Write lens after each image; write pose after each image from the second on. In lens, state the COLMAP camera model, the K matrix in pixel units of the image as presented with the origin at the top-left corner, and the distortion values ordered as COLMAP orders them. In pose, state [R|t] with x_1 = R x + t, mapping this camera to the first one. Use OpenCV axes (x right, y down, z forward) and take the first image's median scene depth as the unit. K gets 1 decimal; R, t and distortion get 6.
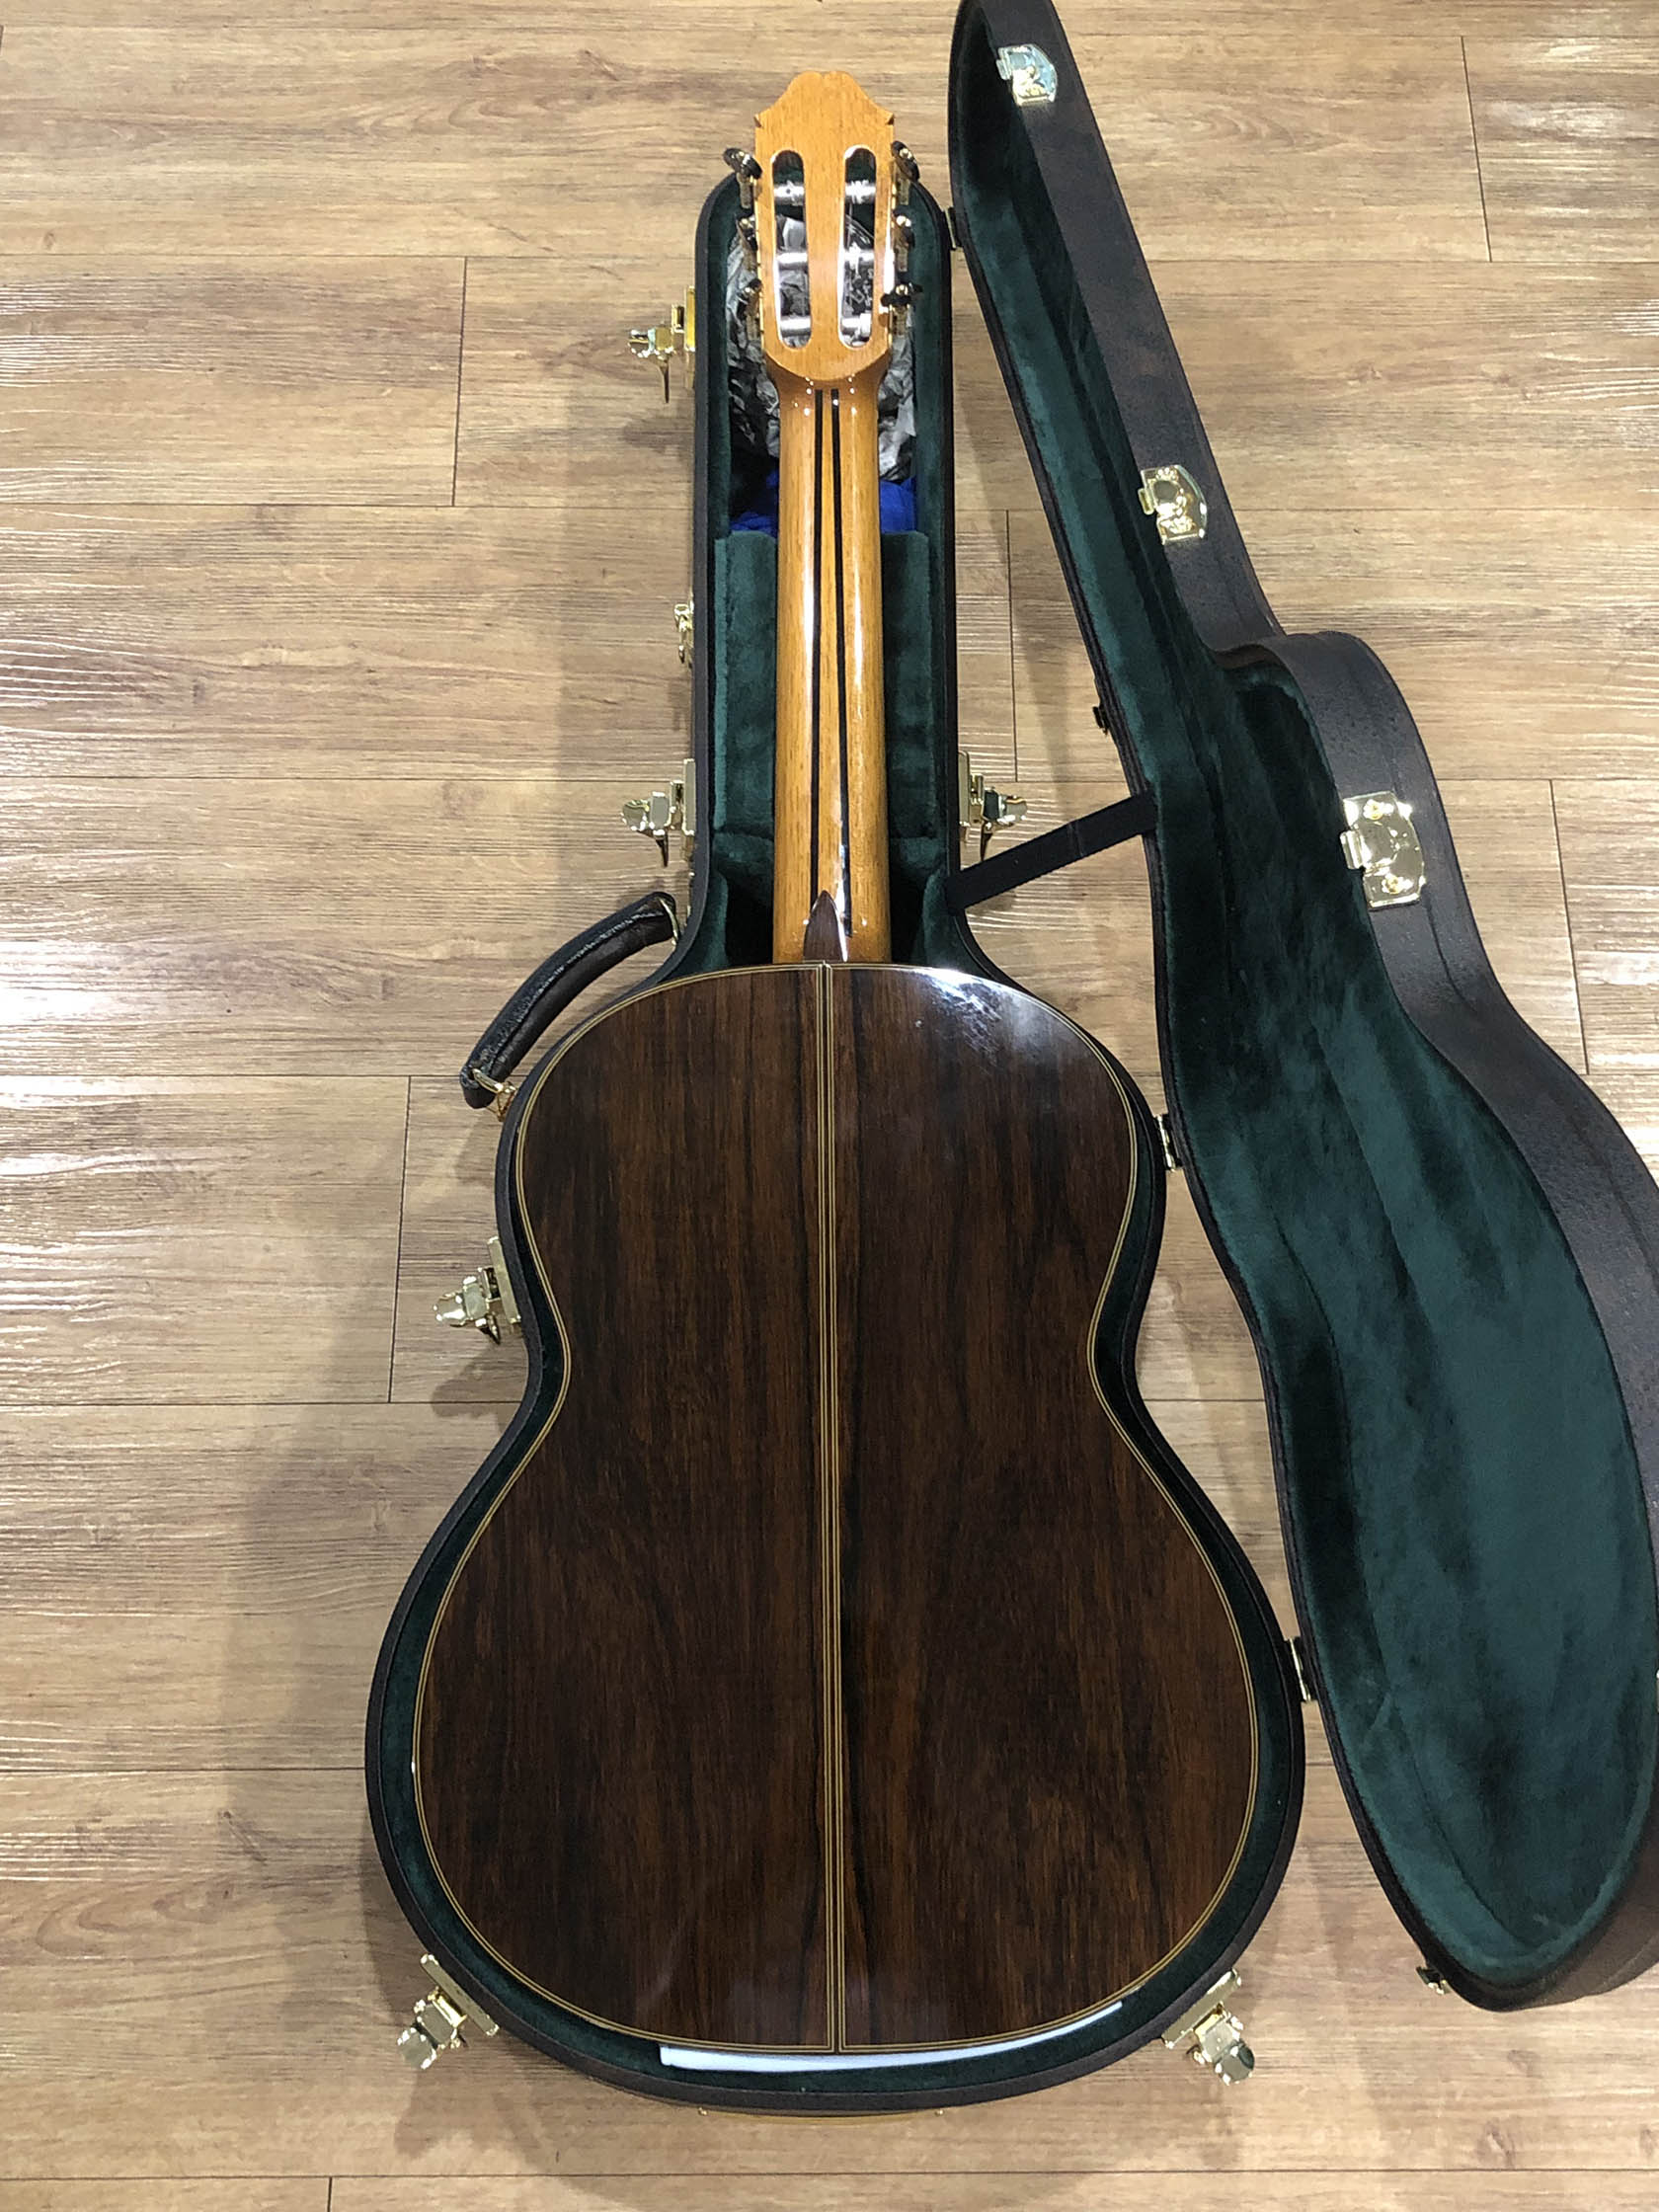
lens RADIAL K [[2567.1, 0, 829.5], [0, 2567.1, 1106.0], [0, 0, 1]] dist [0.009067, -0.062572]
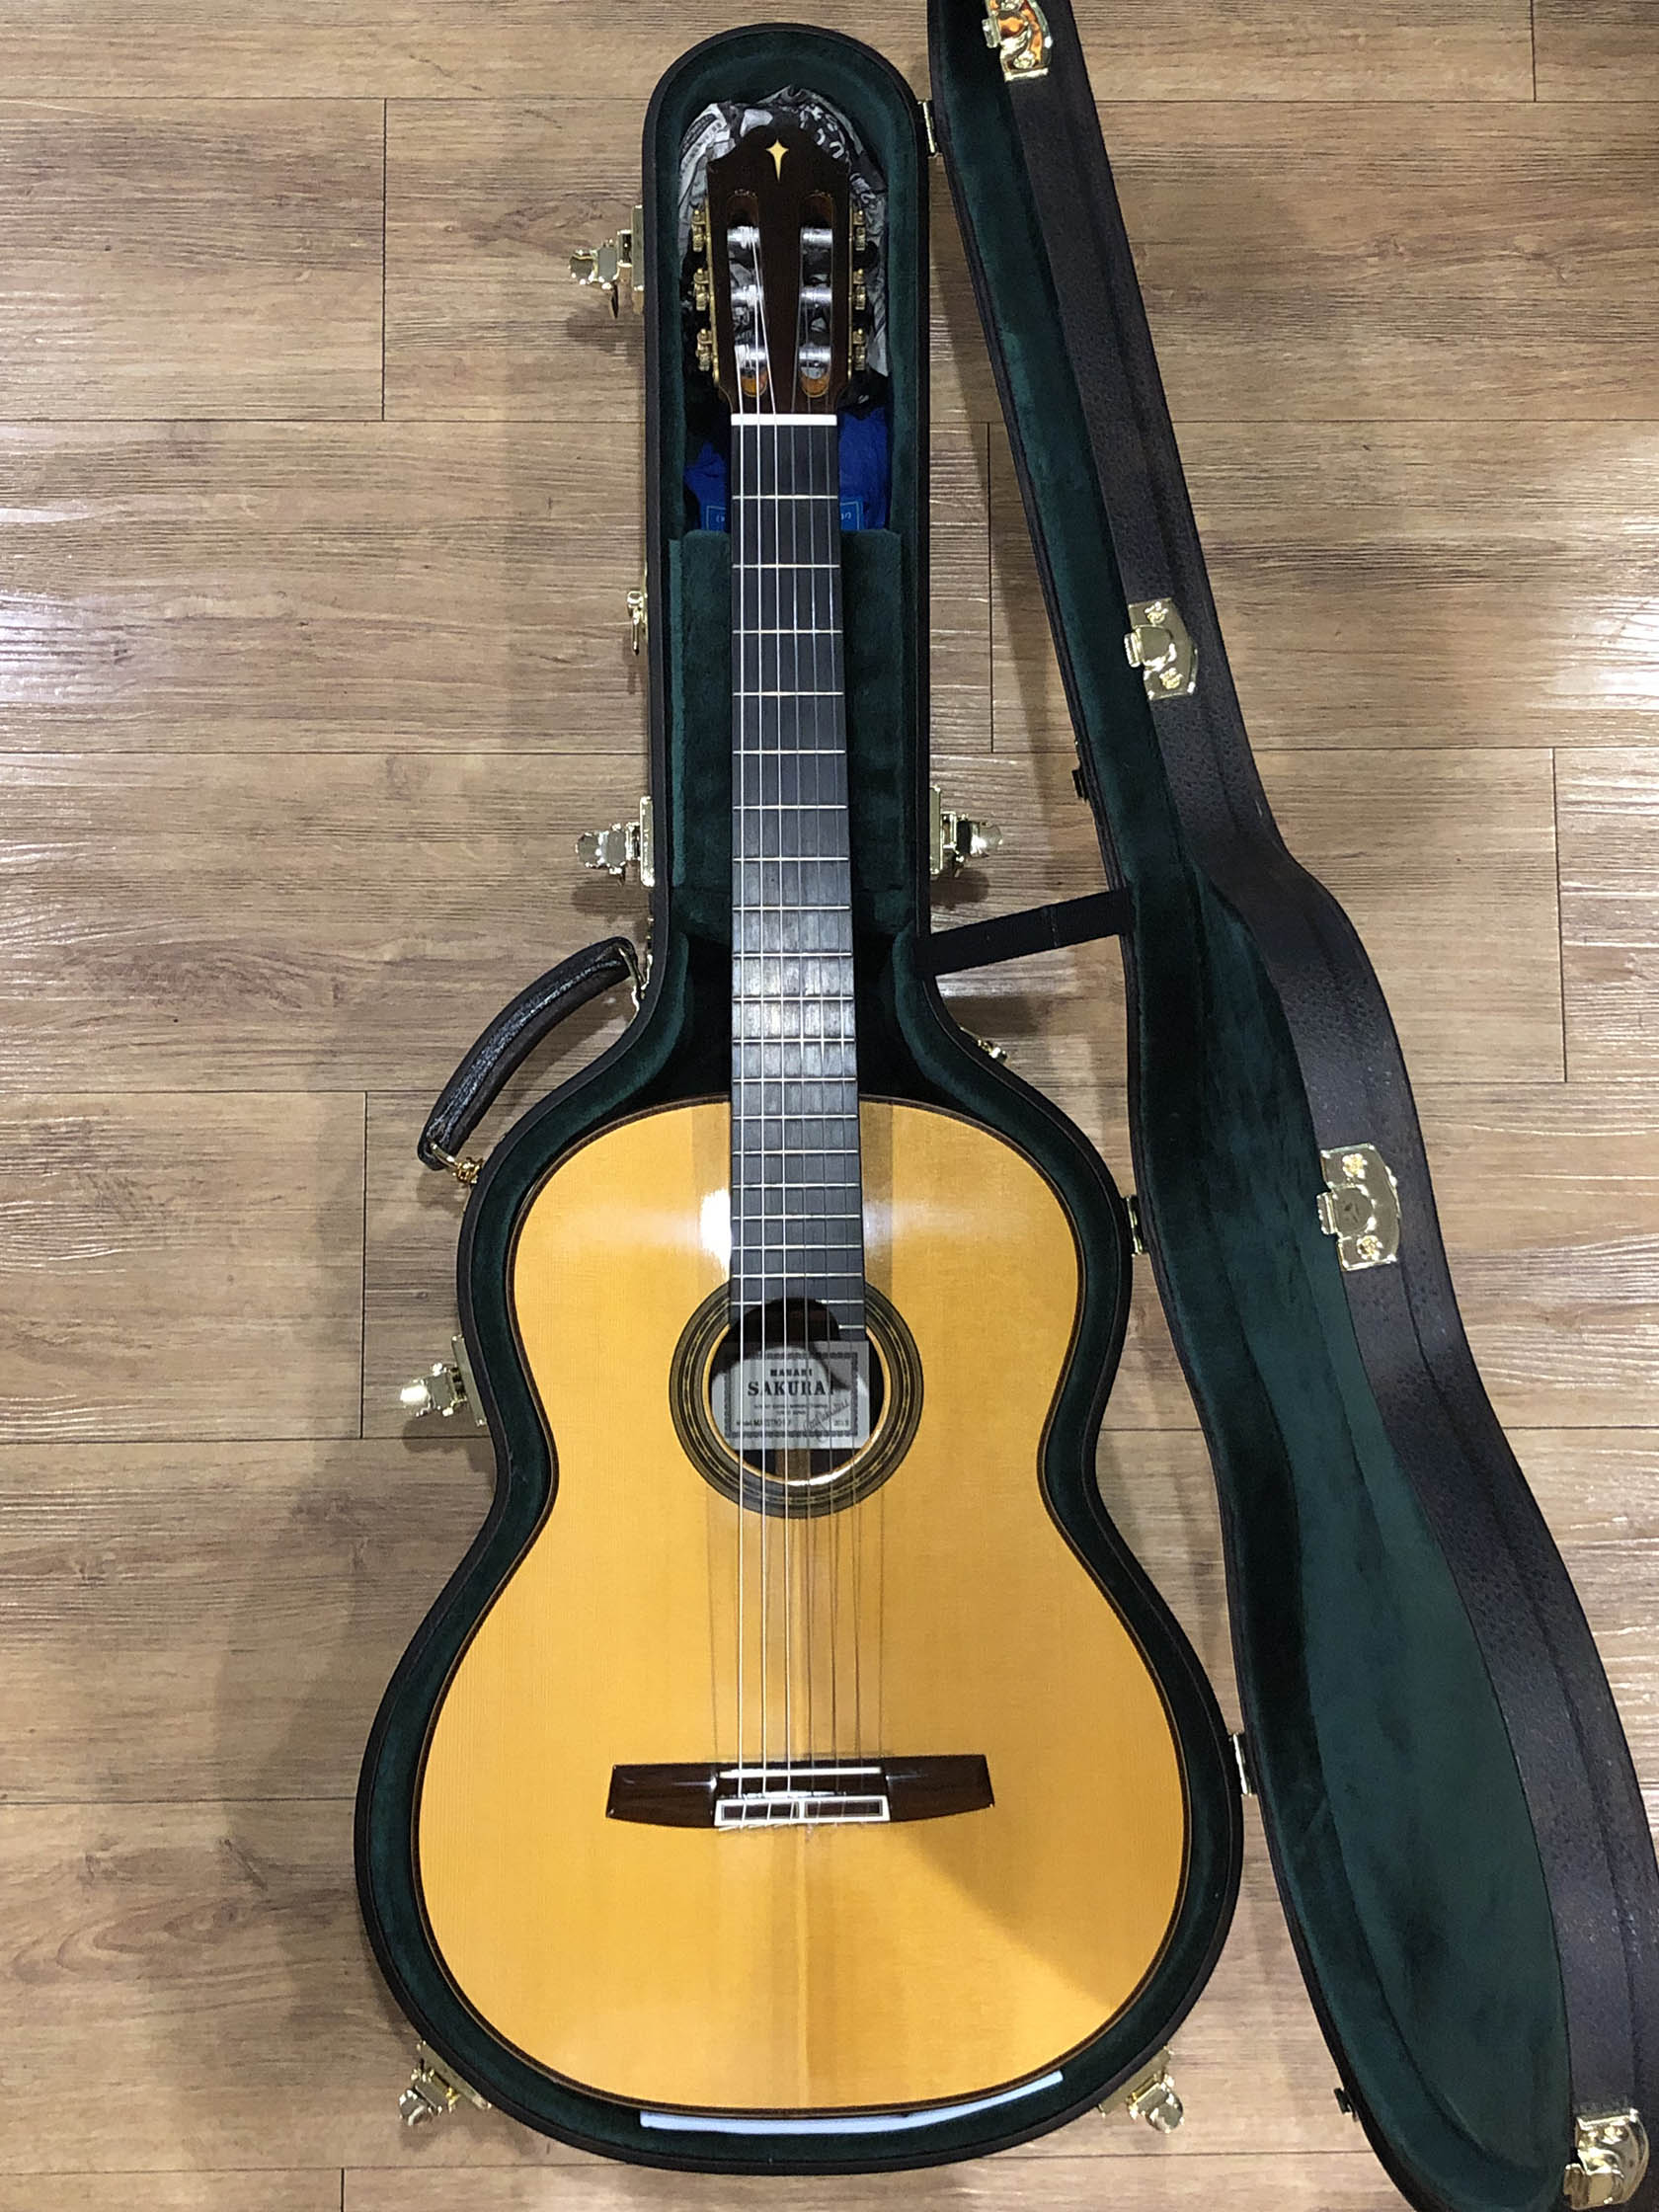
lens RADIAL K [[2567.1, 0, 829.5], [0, 2567.1, 1106.0], [0, 0, 1]] dist [0.009067, -0.062572]
pose [[0.999955, -0.000968, 0.009406, 0.003960], [-0.001679, 0.960774, 0.277326, -0.271718], [-0.009305, -0.277330, 0.960730, 0.054837]]
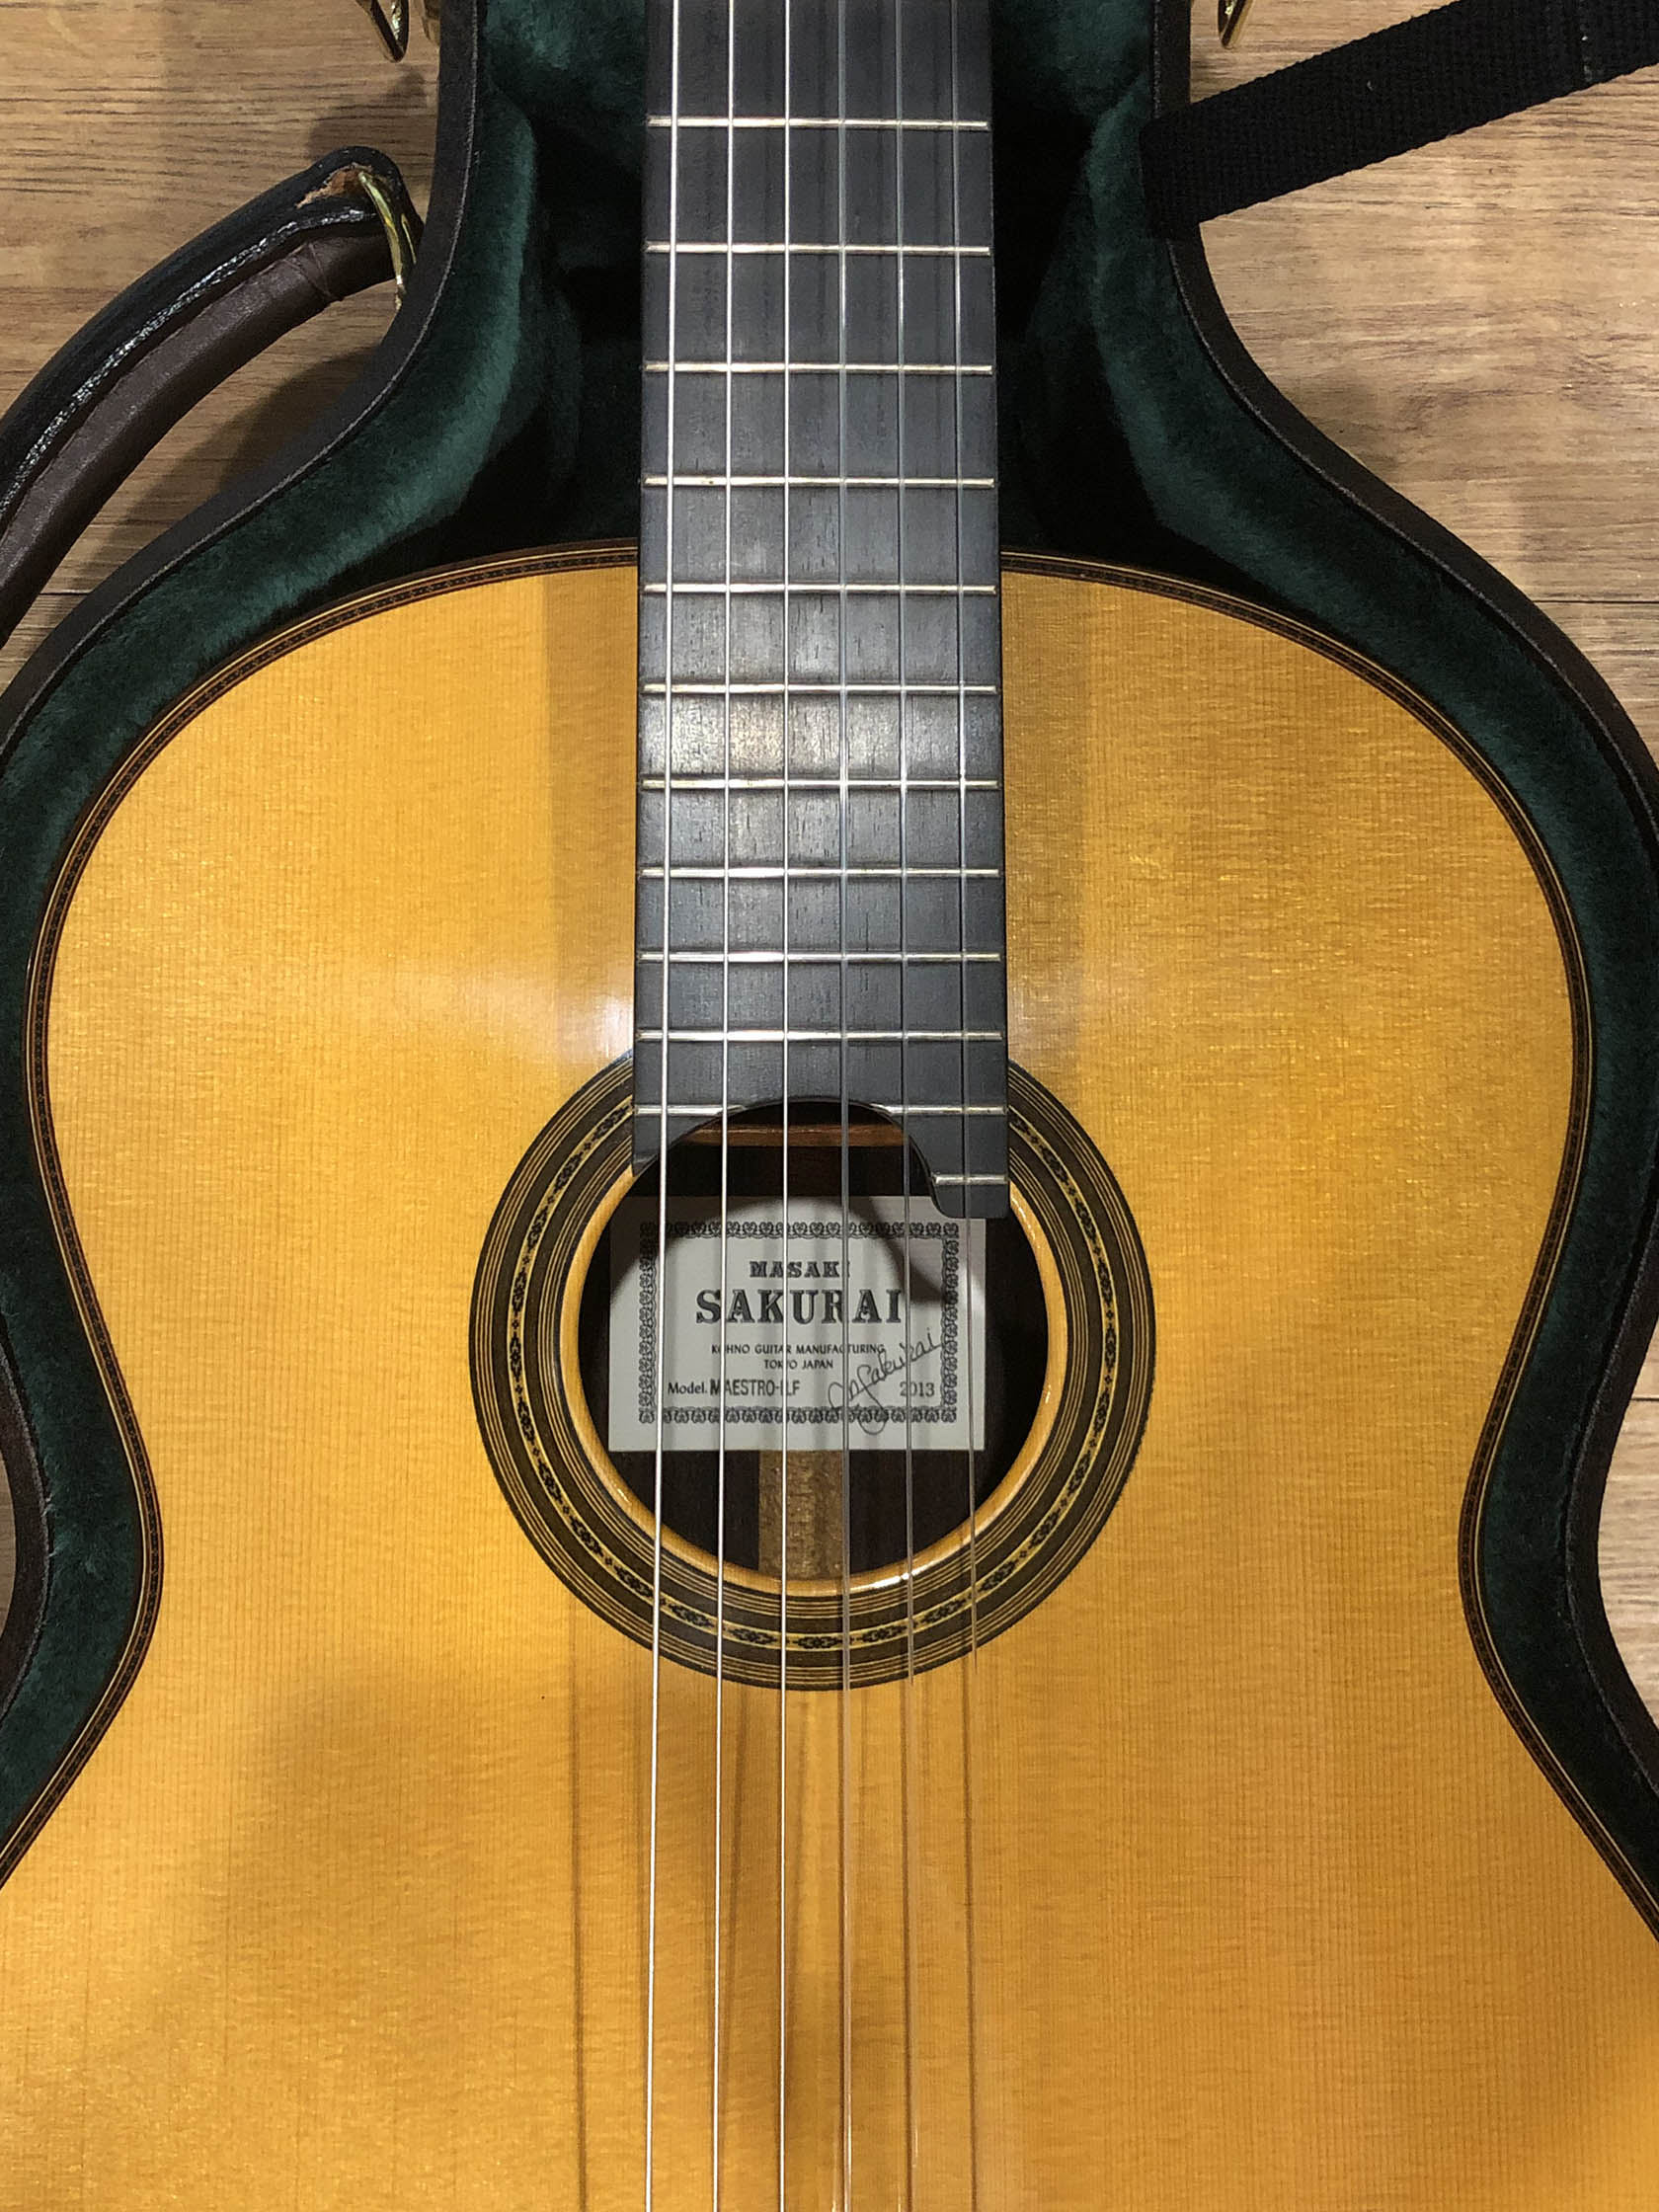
lens RADIAL K [[2371.3, 0, 829.5], [0, 2371.3, 1106.0], [0, 0, 1]] dist [0.110026, -0.337905]
pose [[0.999867, 0.011158, -0.011878, 0.006085], [-0.005967, 0.928889, 0.370311, -0.077957], [0.015166, -0.370191, 0.928832, 0.592958]]
